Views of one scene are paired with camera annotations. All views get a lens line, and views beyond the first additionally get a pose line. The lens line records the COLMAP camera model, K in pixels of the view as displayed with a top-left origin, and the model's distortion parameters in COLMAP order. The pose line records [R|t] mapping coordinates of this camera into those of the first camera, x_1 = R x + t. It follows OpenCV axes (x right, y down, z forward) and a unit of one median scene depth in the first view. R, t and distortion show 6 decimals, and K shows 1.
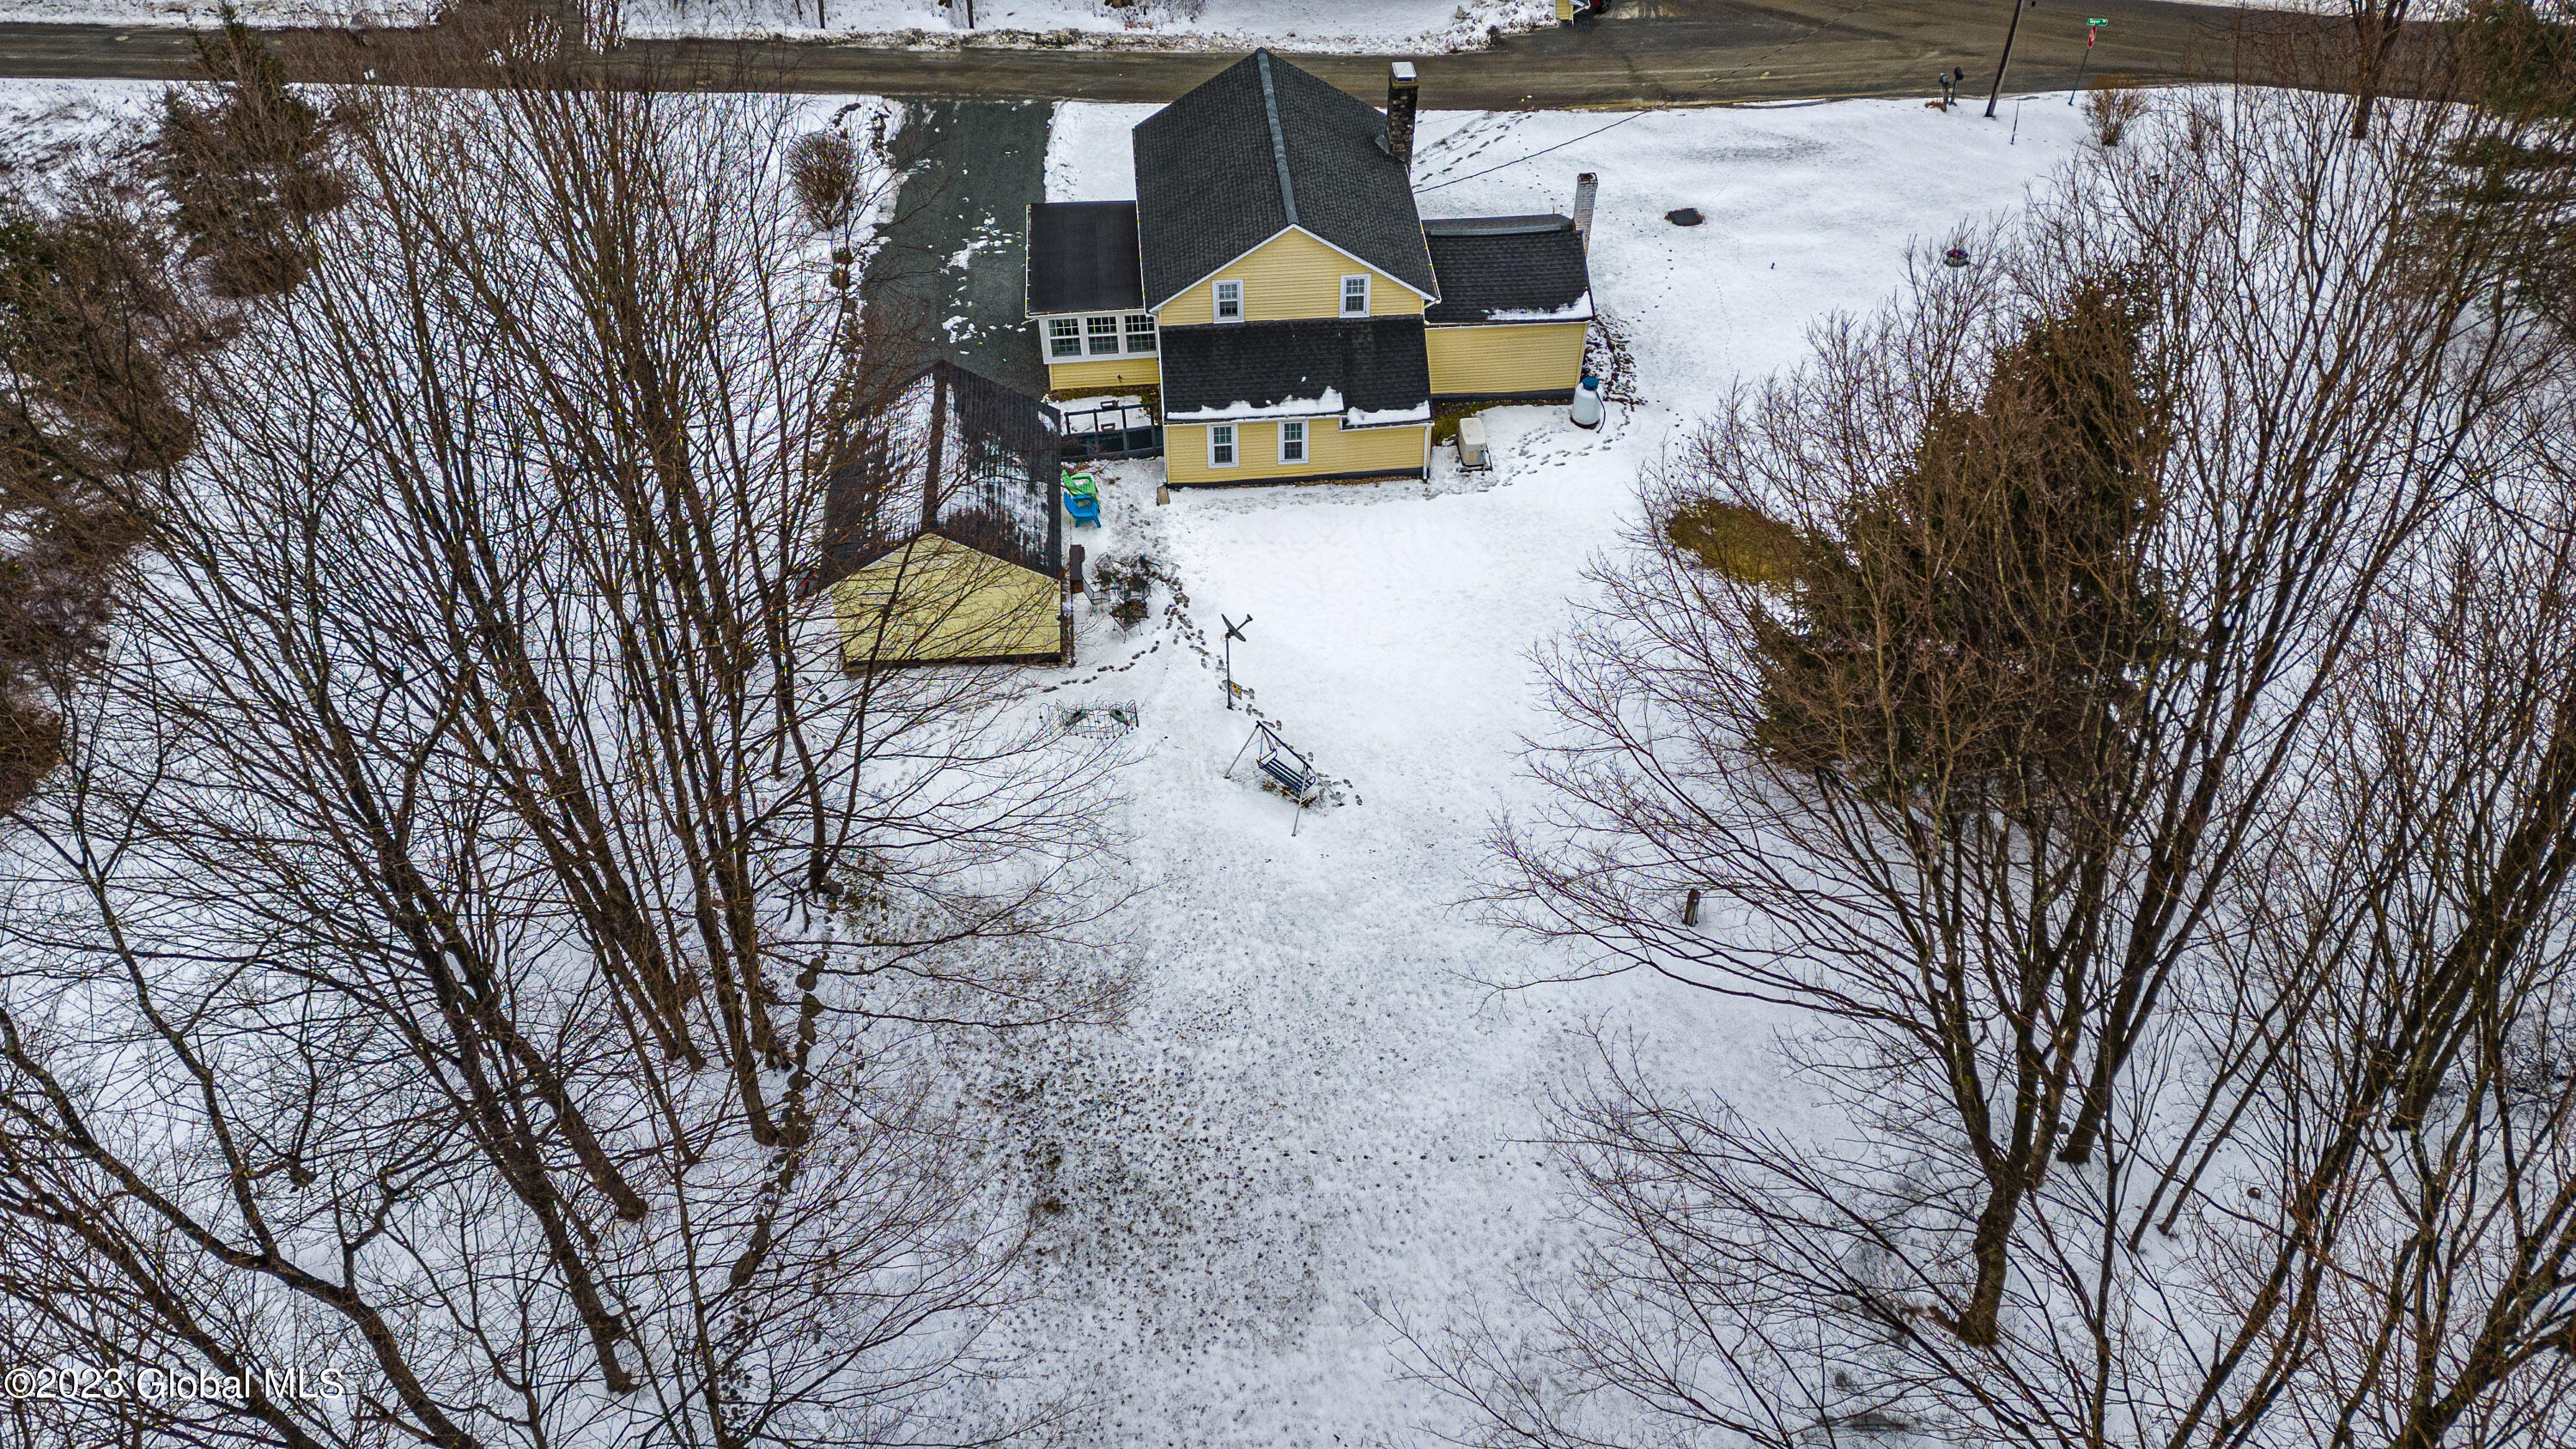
lens RADIAL K [[1788.8, 0, 1309.7], [0, 1788.8, 732.5], [0, 0, 1]] dist [0.050819, -0.029064]
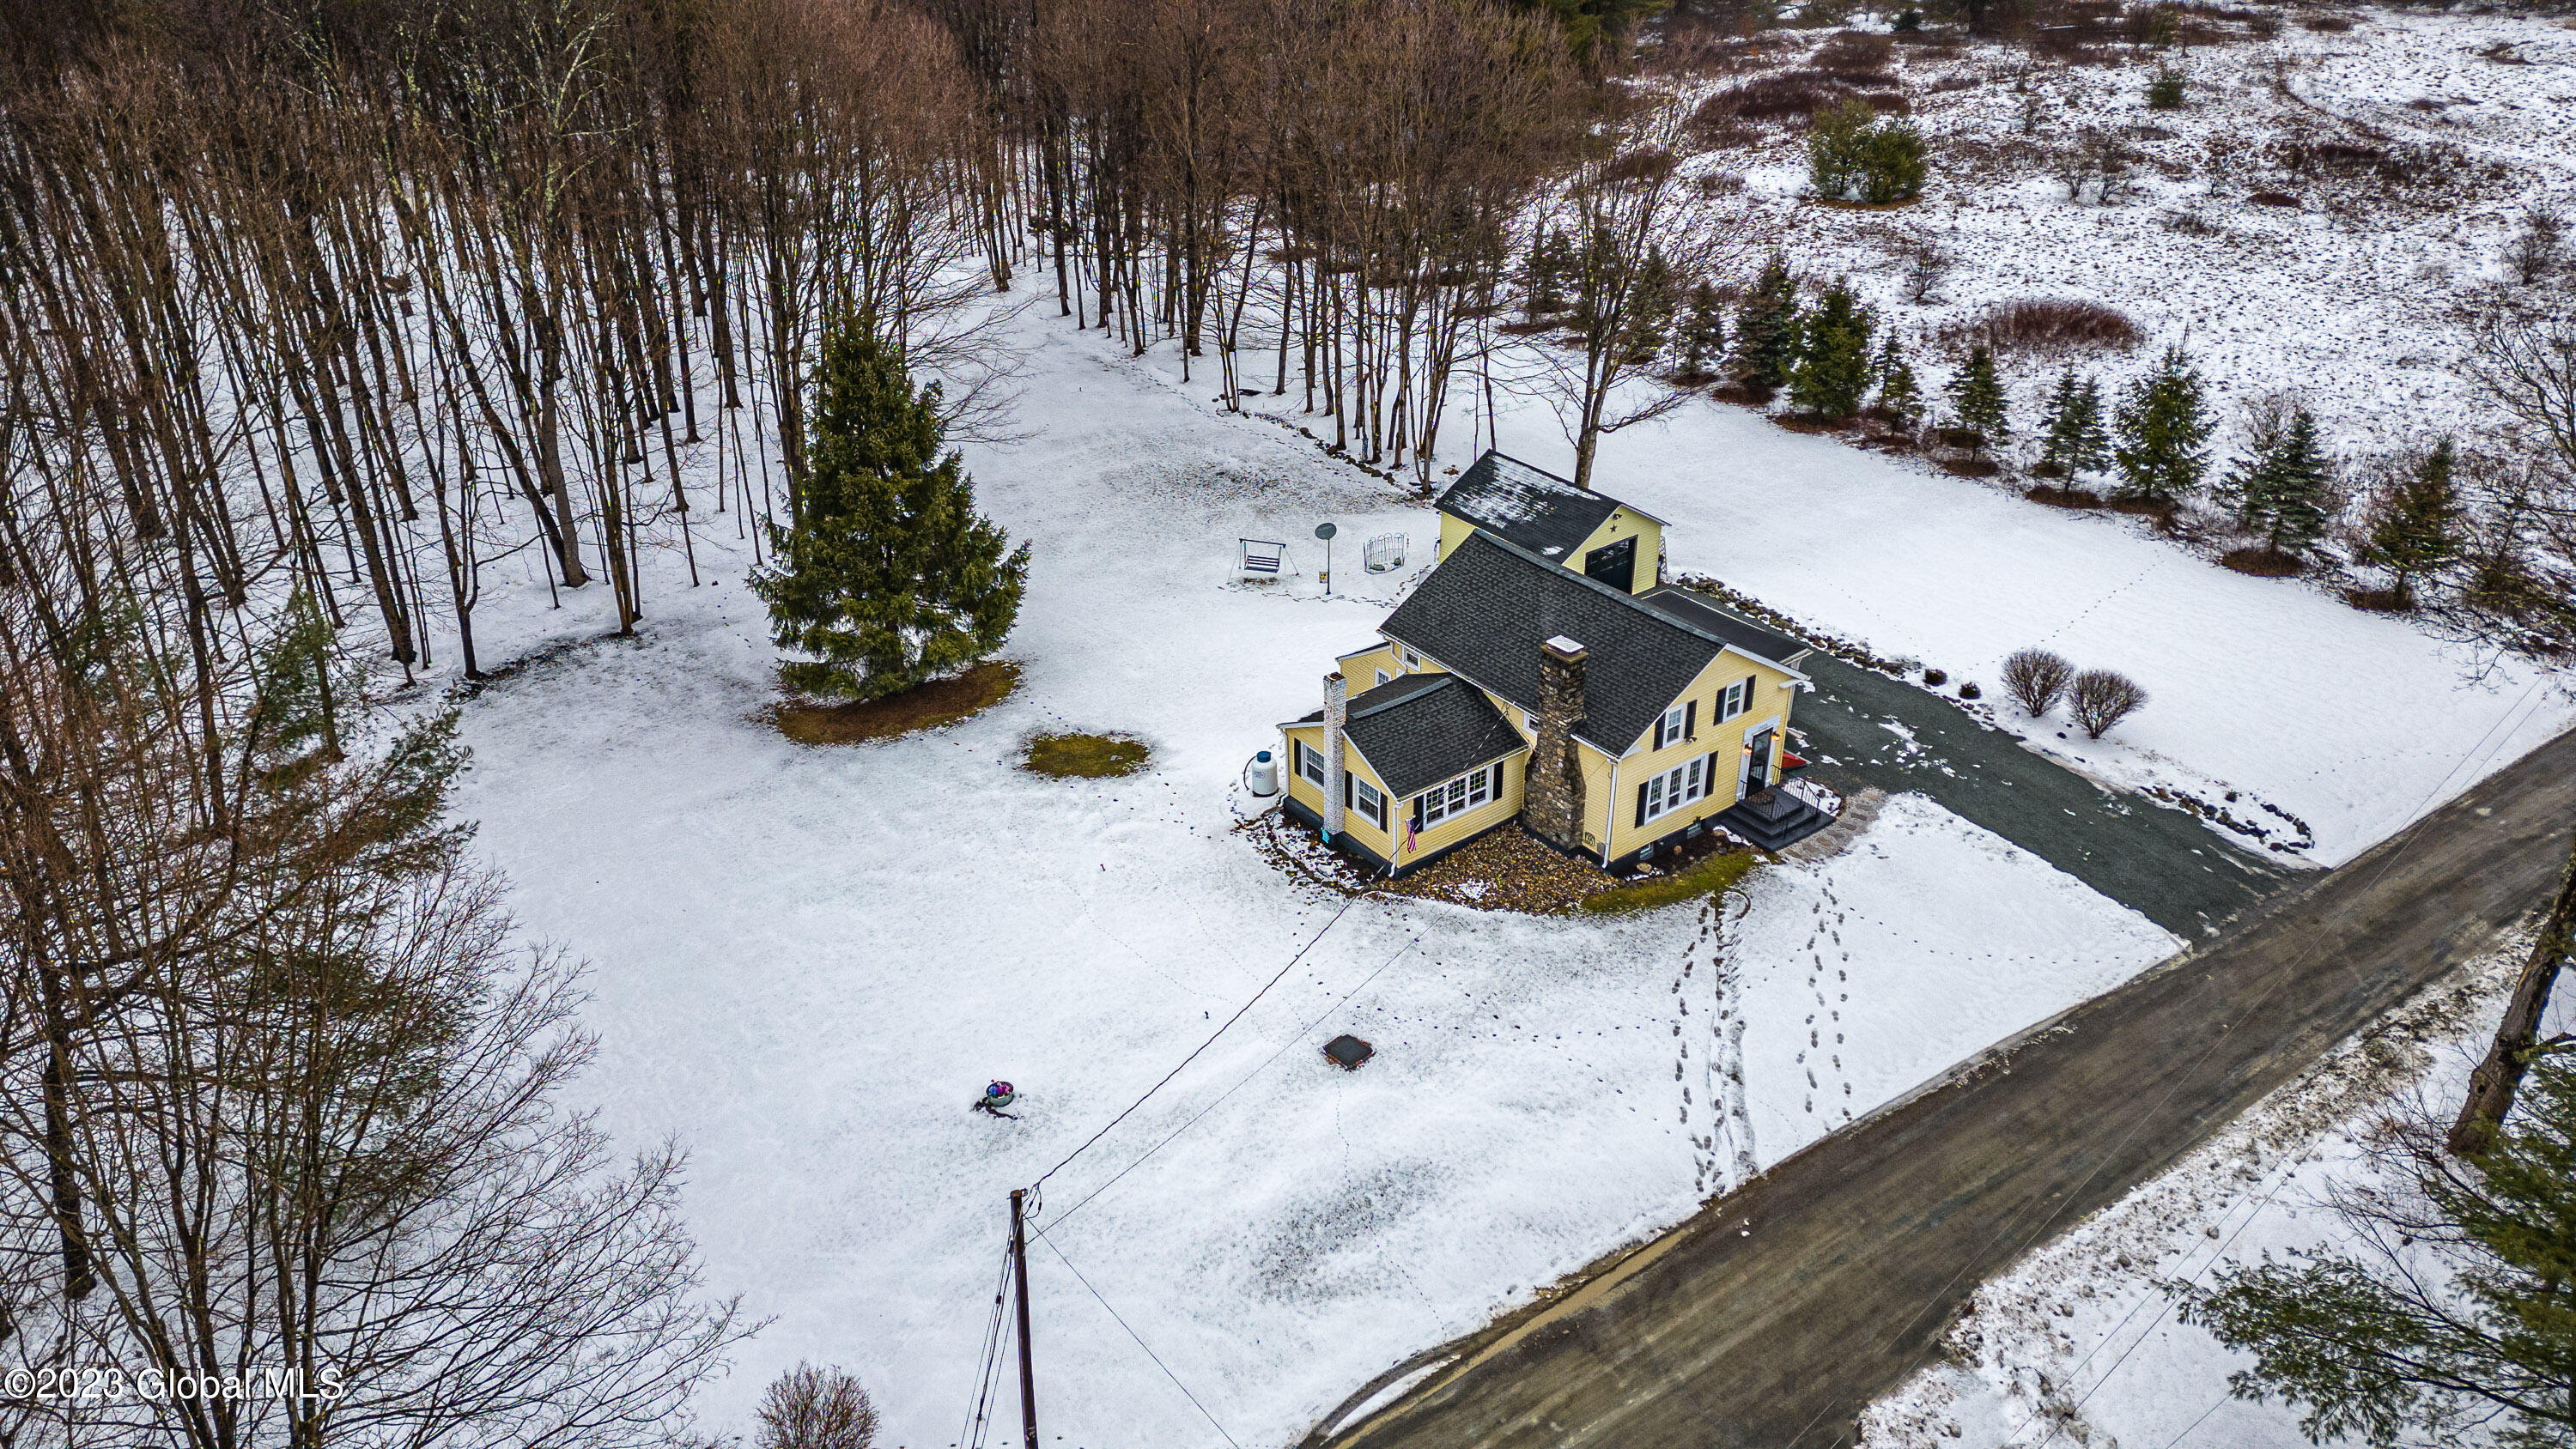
lens RADIAL K [[1788.8, 0, 1282.6], [0, 1788.8, 724.3], [0, 0, 1]] dist [0.050819, -0.029064]
pose [[-0.851176, 0.257711, -0.457257, 0.668269], [-0.370897, 0.321105, 0.871394, -1.204971], [0.371395, 0.911305, -0.177733, 1.237375]]
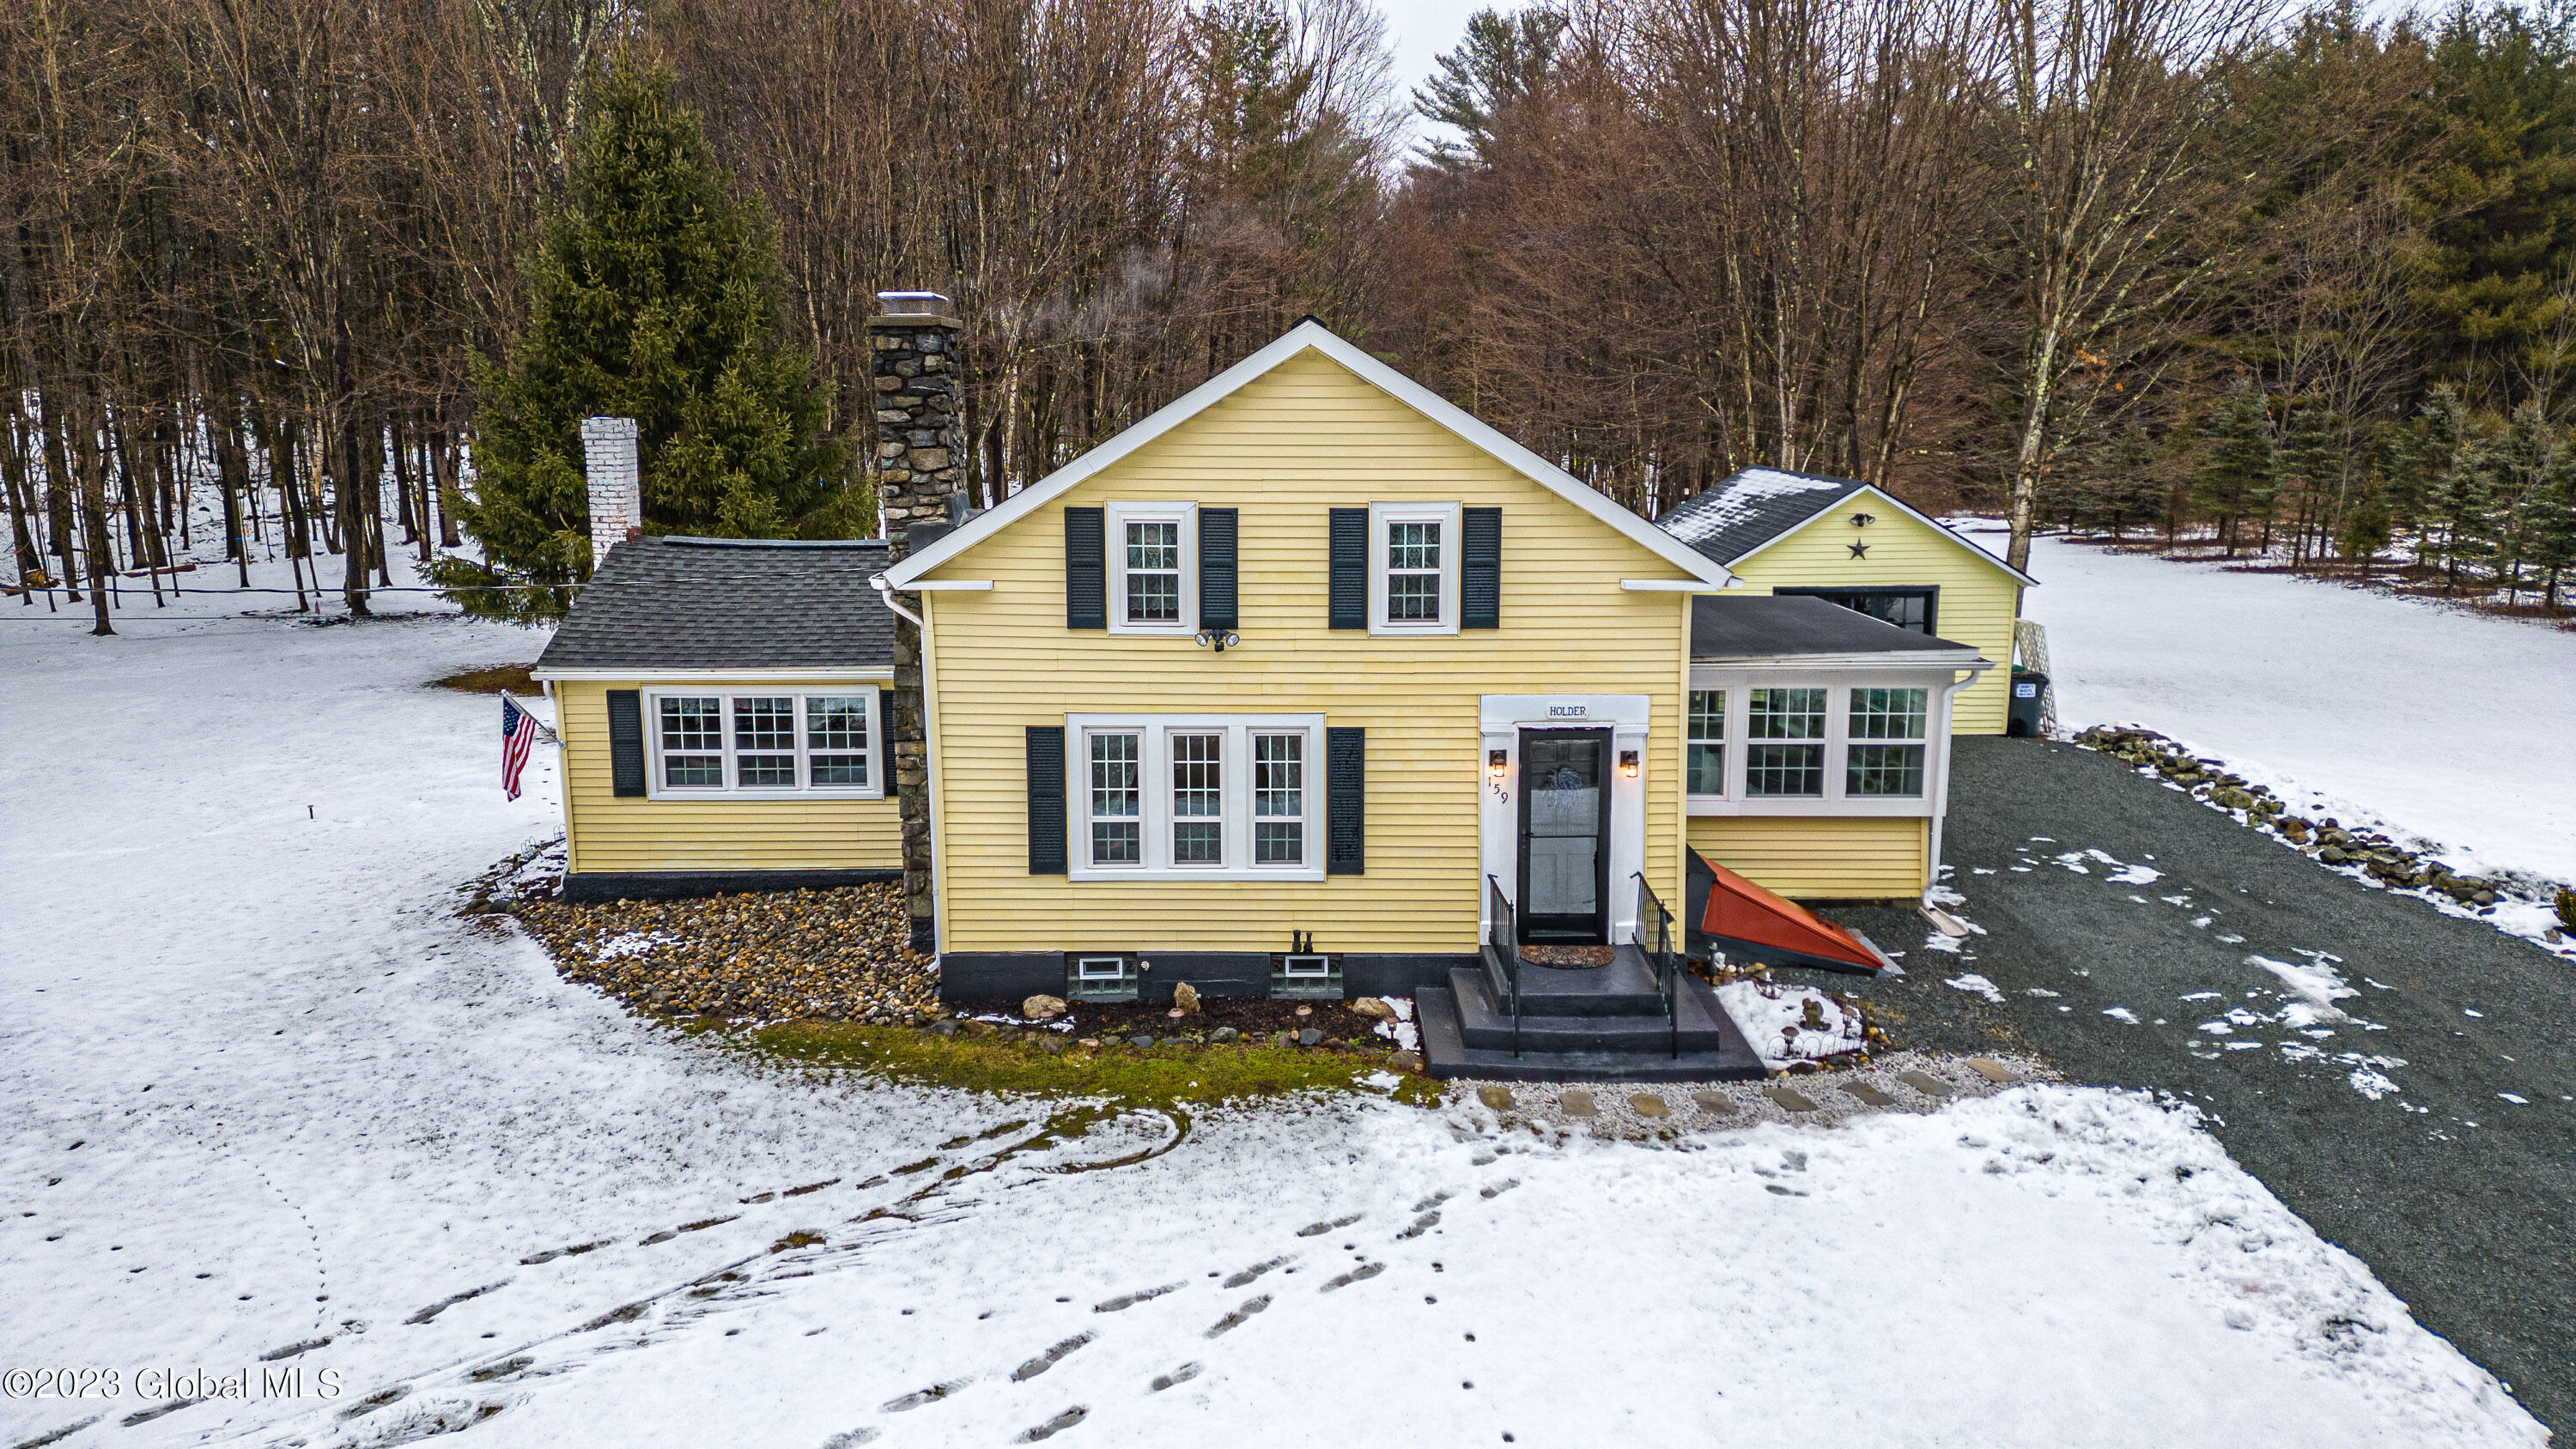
lens RADIAL K [[1788.8, 0, 1292.8], [0, 1788.8, 708.5], [0, 0, 1]] dist [0.050819, -0.029064]
pose [[-0.996042, -0.018381, 0.086963, -0.056857], [0.061030, 0.569872, 0.819464, -0.651493], [-0.064620, 0.821528, -0.566495, 1.354433]]
